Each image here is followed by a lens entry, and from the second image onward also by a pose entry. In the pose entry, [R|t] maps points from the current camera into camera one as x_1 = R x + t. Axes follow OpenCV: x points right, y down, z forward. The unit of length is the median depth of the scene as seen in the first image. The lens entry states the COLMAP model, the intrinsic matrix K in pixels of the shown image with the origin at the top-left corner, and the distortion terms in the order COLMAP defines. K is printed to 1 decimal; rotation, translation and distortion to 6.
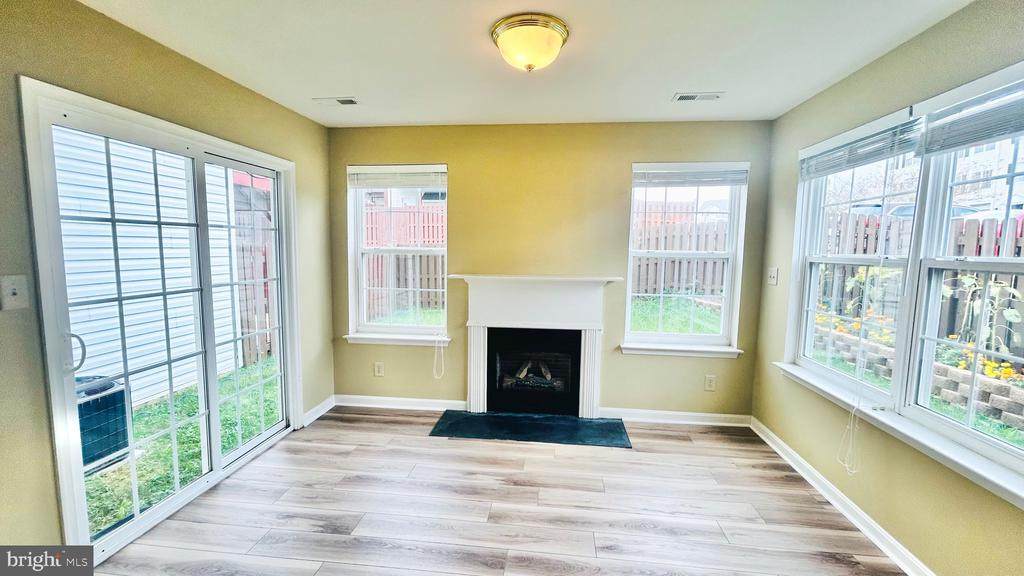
lens RADIAL K [[421.6, 0, 517.2], [0, 421.6, 278.4], [0, 0, 1]] dist [-0.000369, -0.000631]
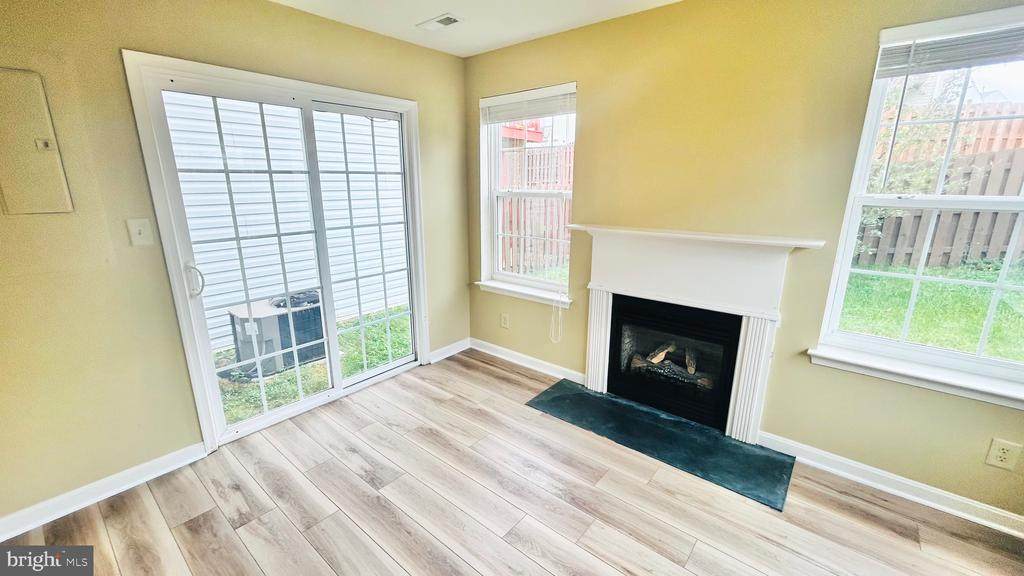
lens RADIAL K [[421.6, 0, 510.5], [0, 421.6, 284.4], [0, 0, 1]] dist [-0.000369, -0.000631]
pose [[0.829886, 0.119787, -0.544923, 0.206940], [-0.032522, 0.985406, 0.167085, -0.027658], [0.556985, -0.120939, 0.821670, 0.249485]]
